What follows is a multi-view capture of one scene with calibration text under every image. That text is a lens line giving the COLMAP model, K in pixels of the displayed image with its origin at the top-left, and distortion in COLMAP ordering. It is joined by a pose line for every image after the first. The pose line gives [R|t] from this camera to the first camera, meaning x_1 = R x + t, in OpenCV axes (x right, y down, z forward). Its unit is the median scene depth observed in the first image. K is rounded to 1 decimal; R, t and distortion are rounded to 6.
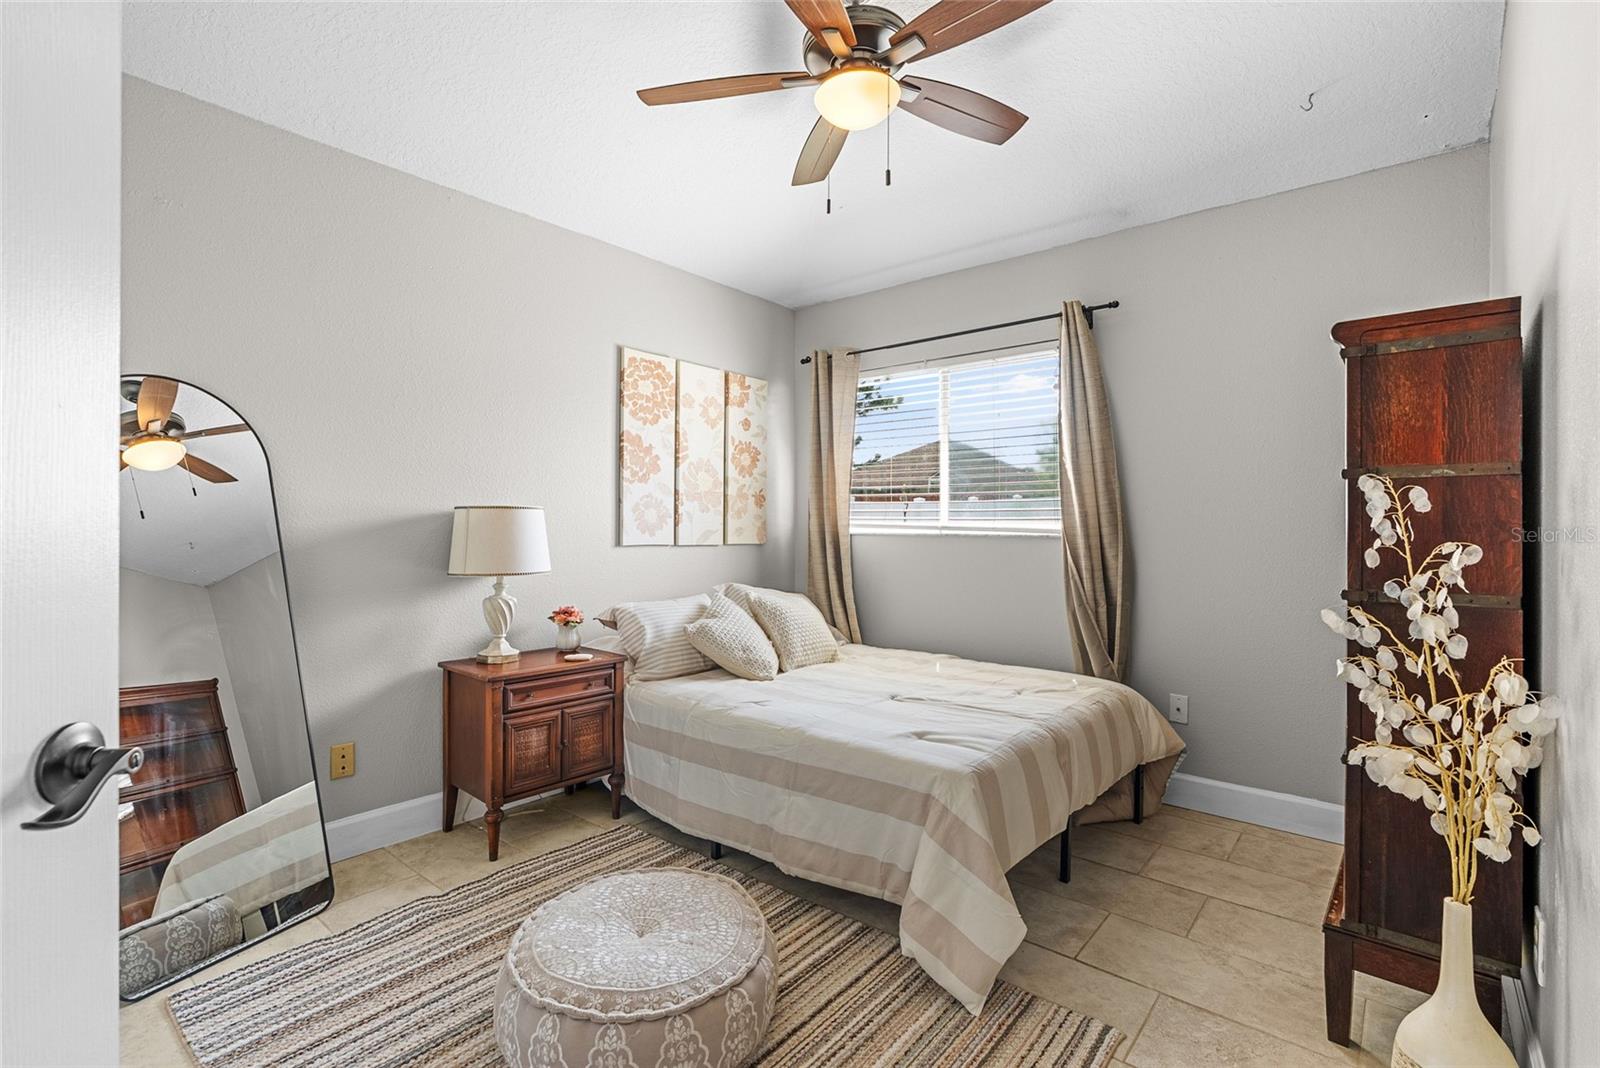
lens RADIAL K [[713.7, 0, 800.0], [0, 713.7, 534.0], [0, 0, 1]] dist [-0.000279, -0.000049]
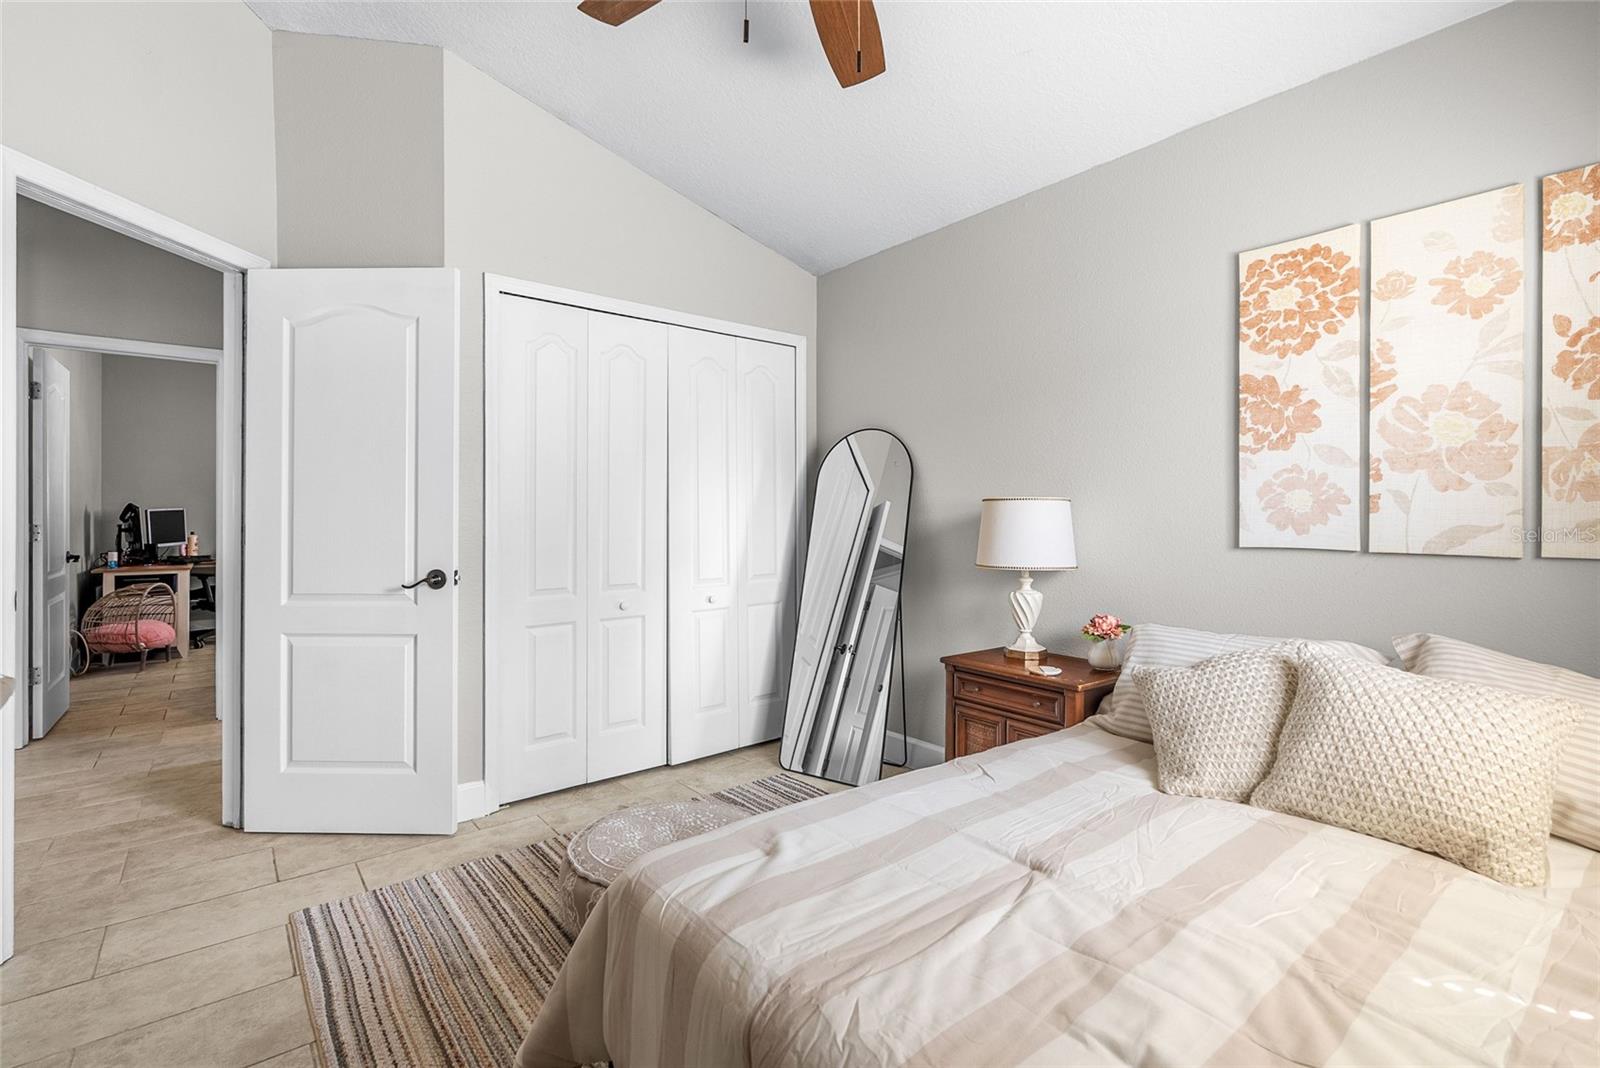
lens RADIAL K [[745.1, 0, 795.3], [0, 745.1, 513.0], [0, 0, 1]] dist [0.001822, 0.000357]
pose [[-0.188632, -0.009120, -0.982006, 0.502062], [-0.008661, 0.999933, -0.007623, -0.006585], [0.982010, 0.007067, -0.188698, 0.690192]]
